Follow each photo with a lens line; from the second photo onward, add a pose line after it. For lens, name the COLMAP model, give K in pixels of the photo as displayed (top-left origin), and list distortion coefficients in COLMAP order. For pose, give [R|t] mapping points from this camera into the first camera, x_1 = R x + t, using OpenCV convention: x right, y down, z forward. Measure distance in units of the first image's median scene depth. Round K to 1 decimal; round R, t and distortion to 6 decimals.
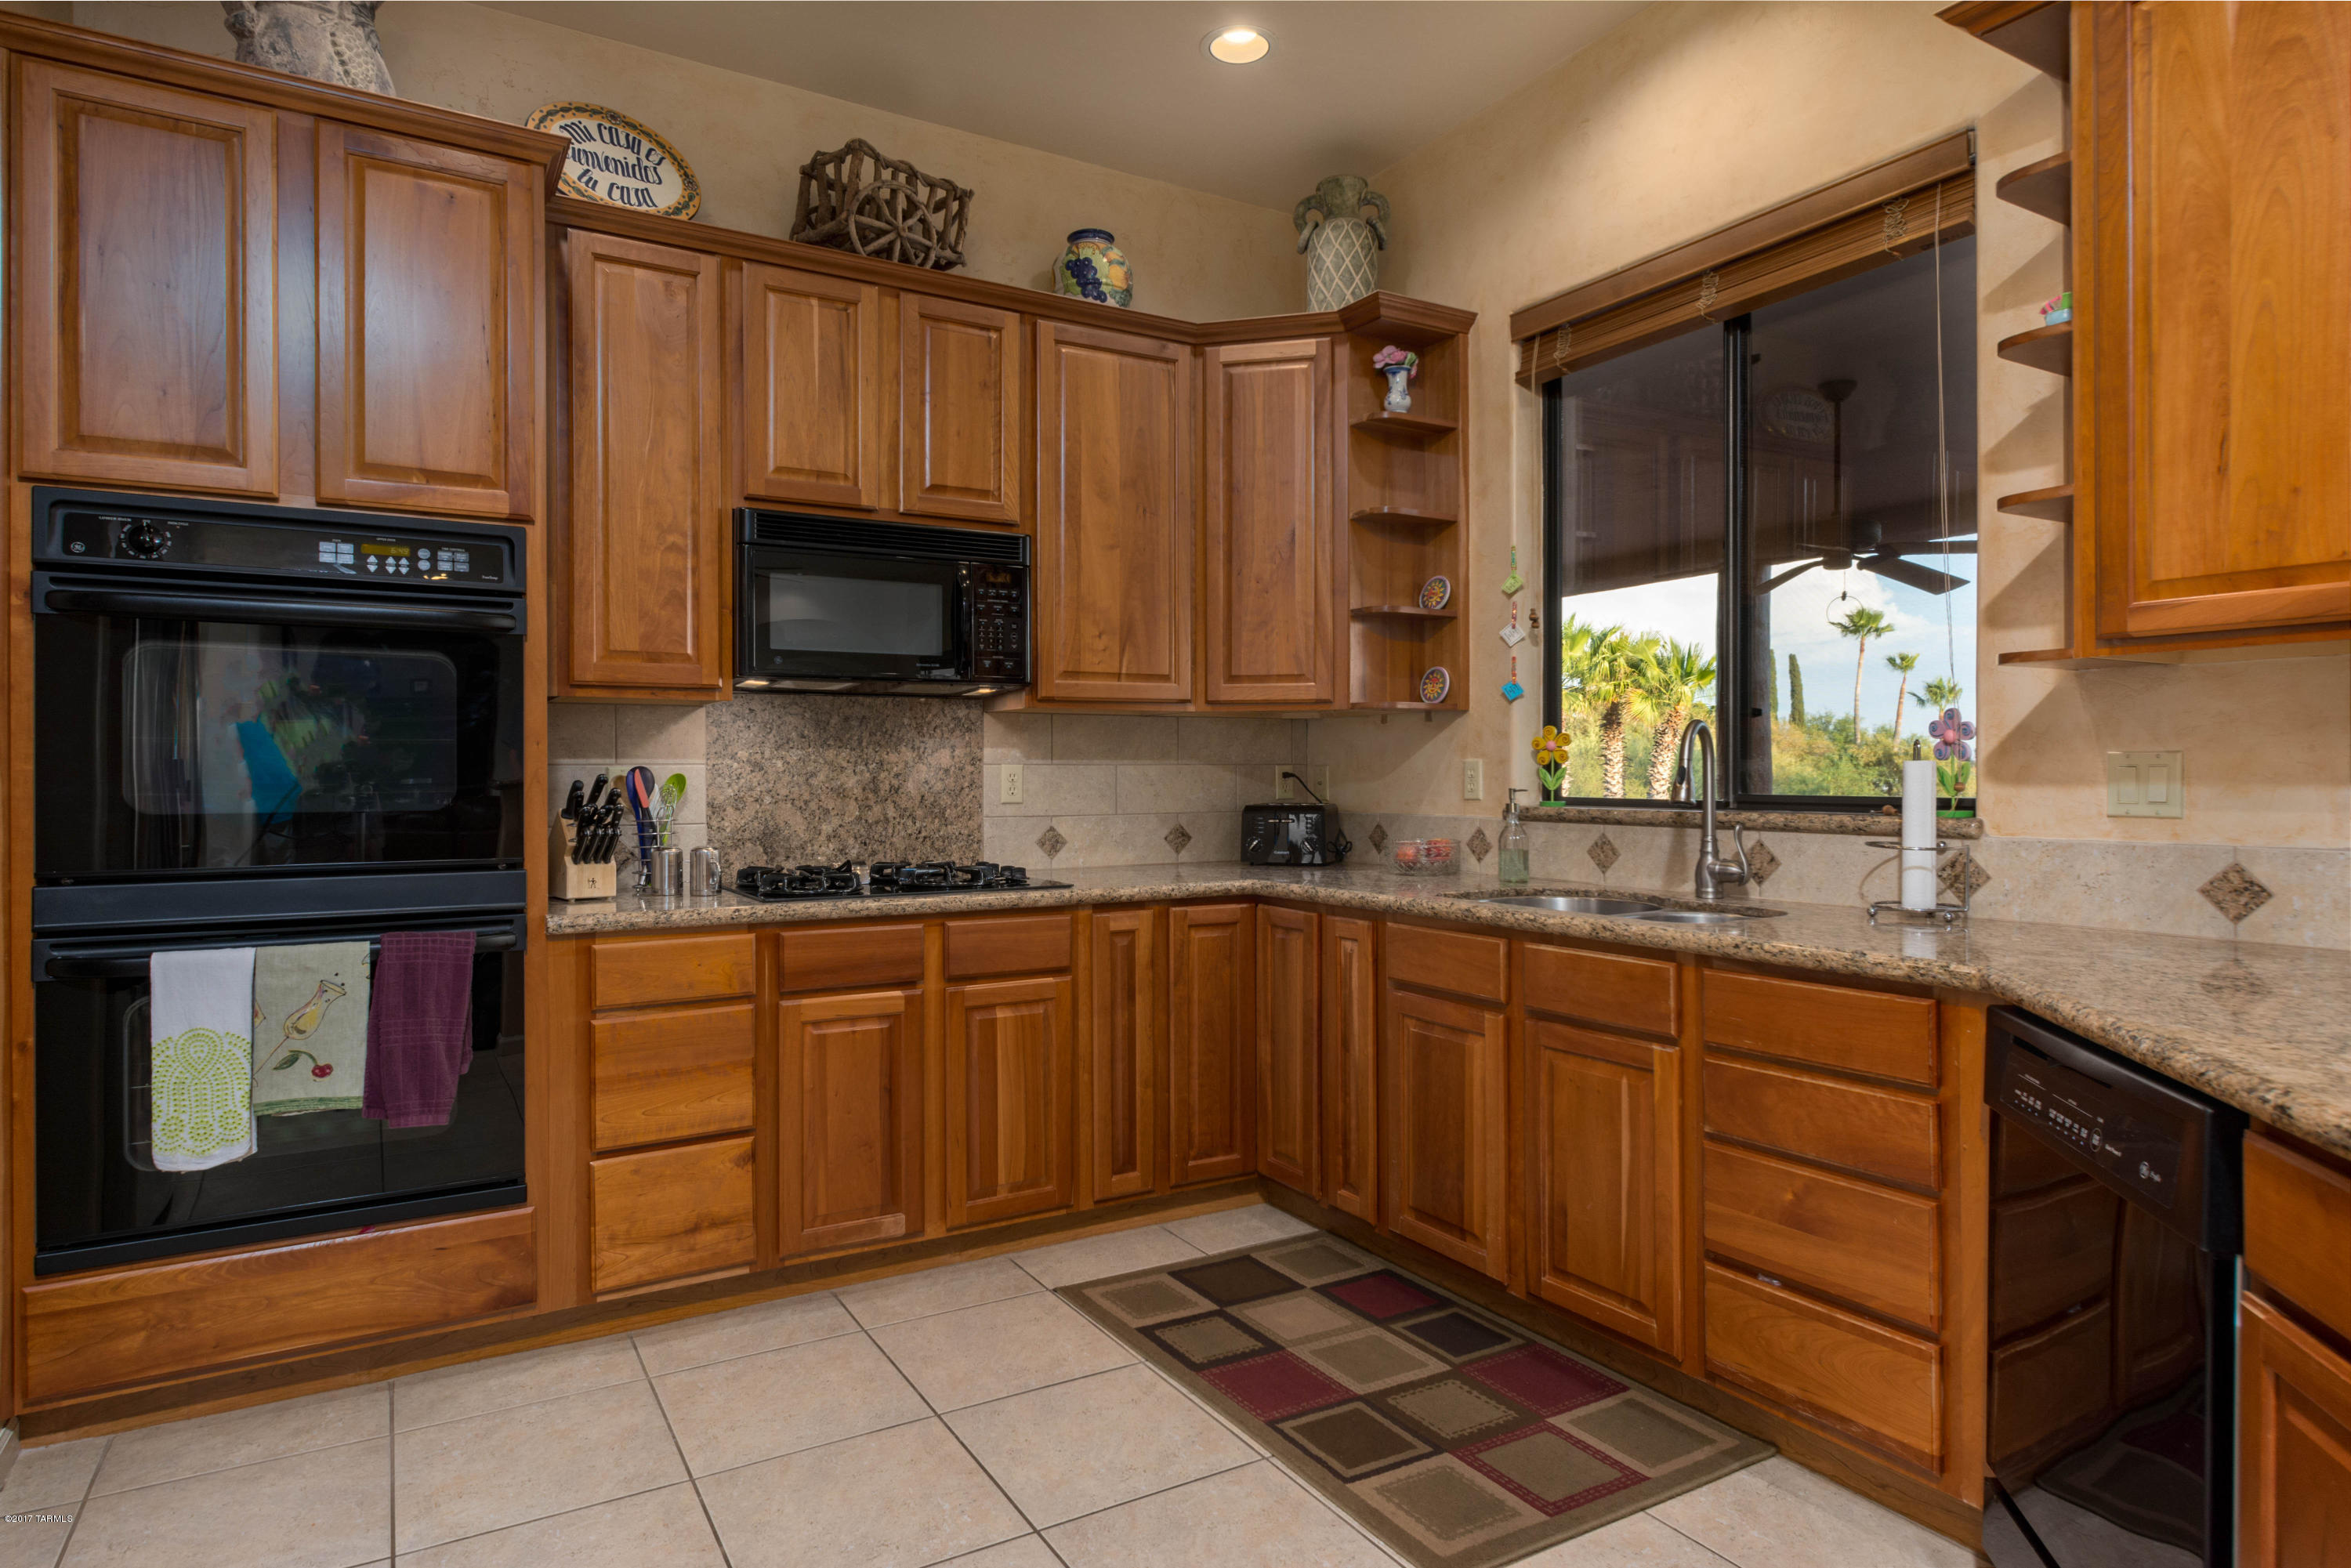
lens RADIAL K [[1324.2, 0, 1161.2], [0, 1324.2, 771.3], [0, 0, 1]] dist [0.007706, -0.002942]
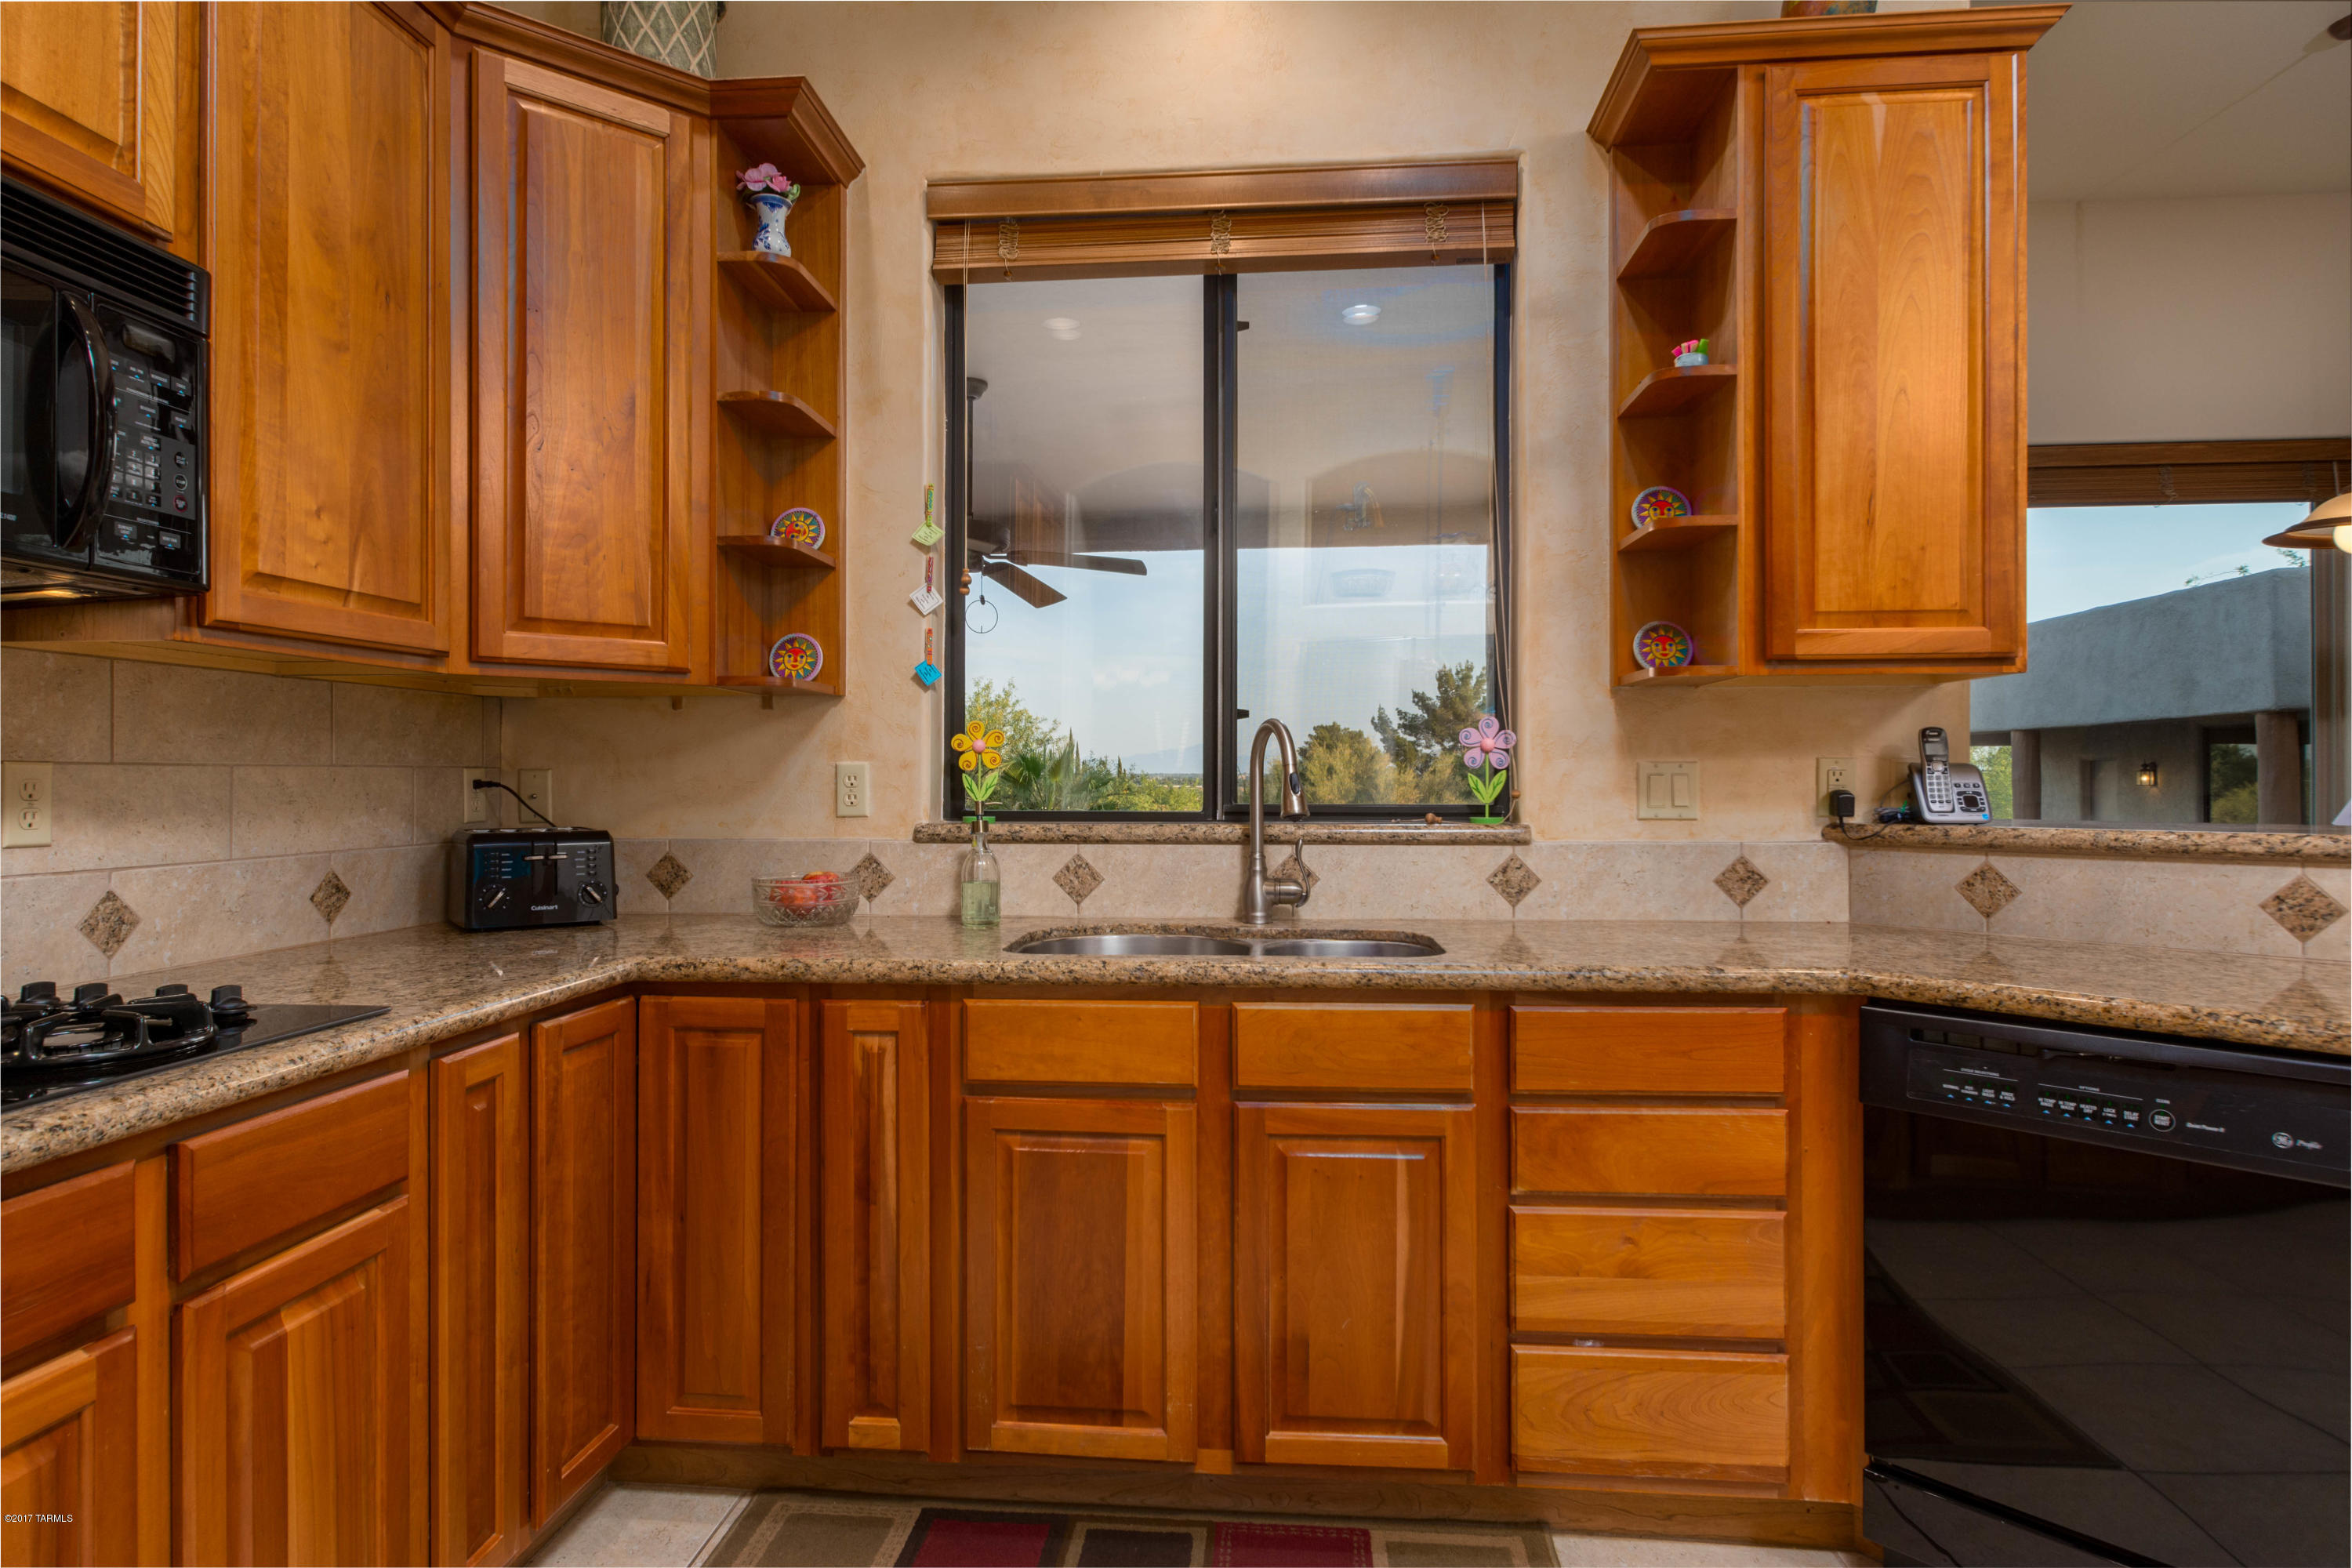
lens RADIAL K [[1324.8, 0, 1160.6], [0, 1324.8, 771.0], [0, 0, 1]] dist [0.007706, -0.002942]
pose [[0.581102, 0.006410, 0.813806, -0.329931], [-0.001019, 0.999974, -0.007149, 0.001141], [-0.813830, 0.003325, 0.581093, 0.525109]]
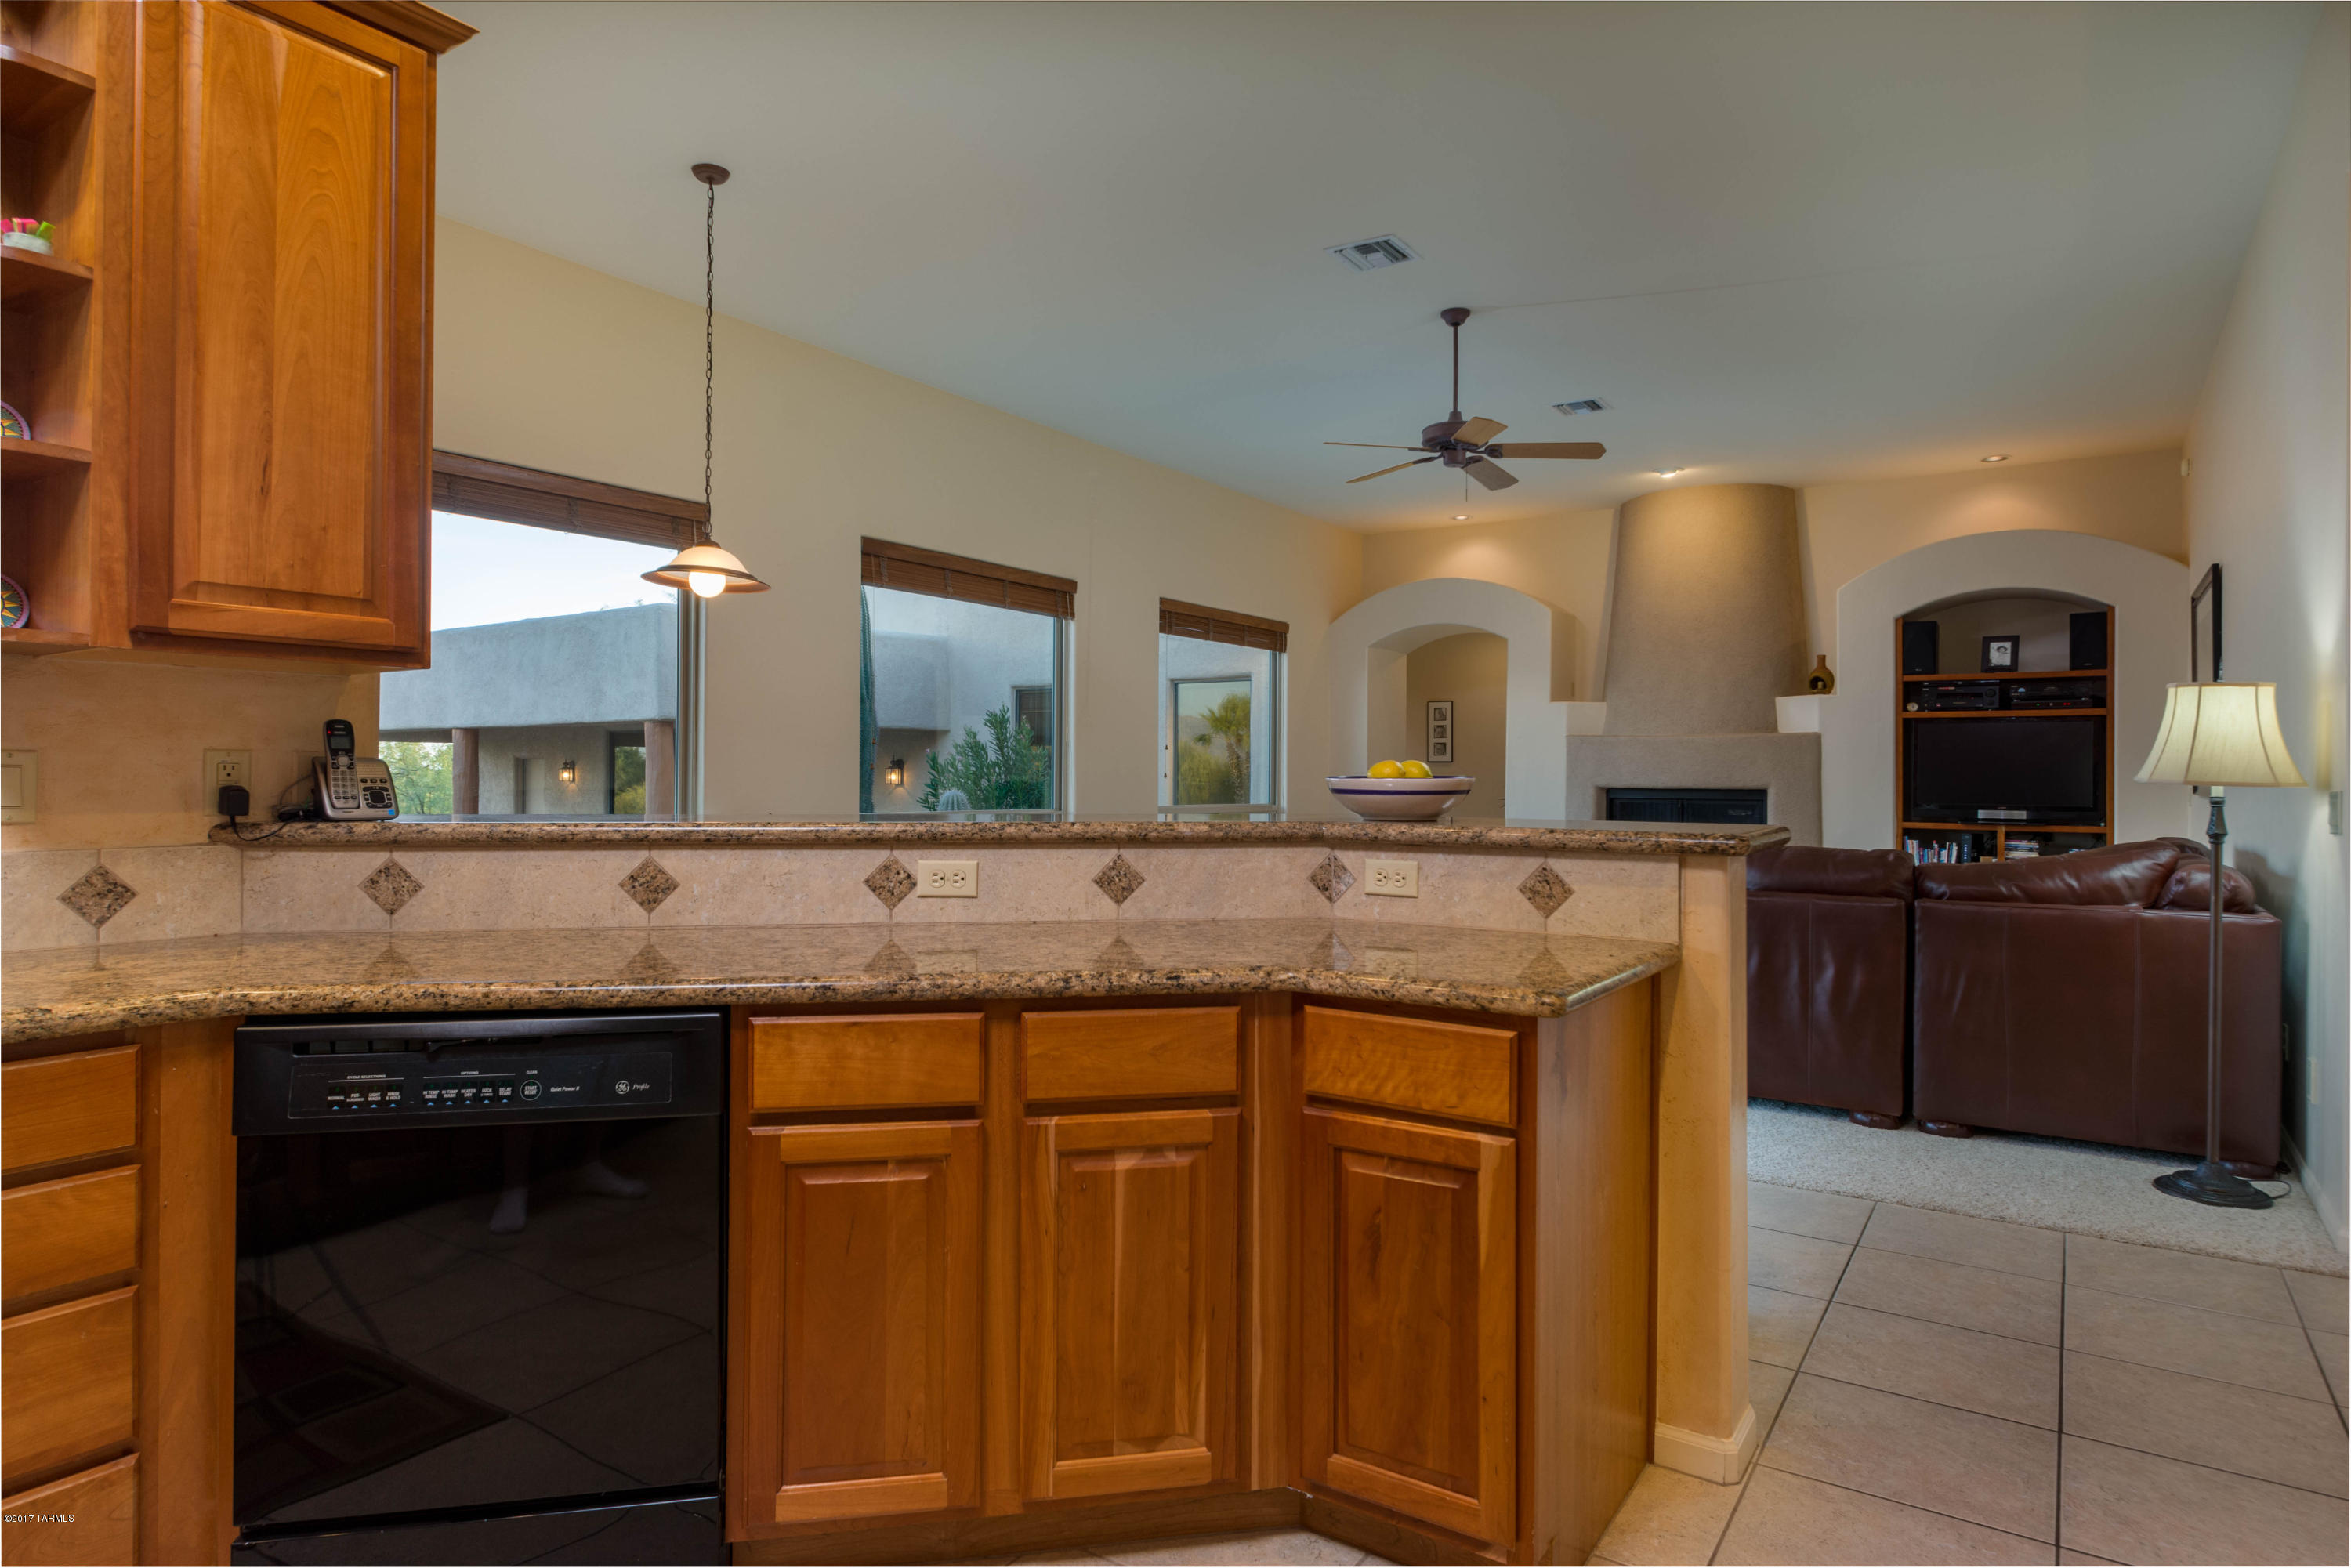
lens RADIAL K [[1324.2, 0, 1167.3], [0, 1324.2, 773.1], [0, 0, 1]] dist [0.007706, -0.002942]
pose [[-0.426158, 0.003122, 0.904644, -0.300868], [-0.005993, 0.999962, -0.006274, 0.001200], [-0.904629, -0.008096, -0.426123, 0.504771]]
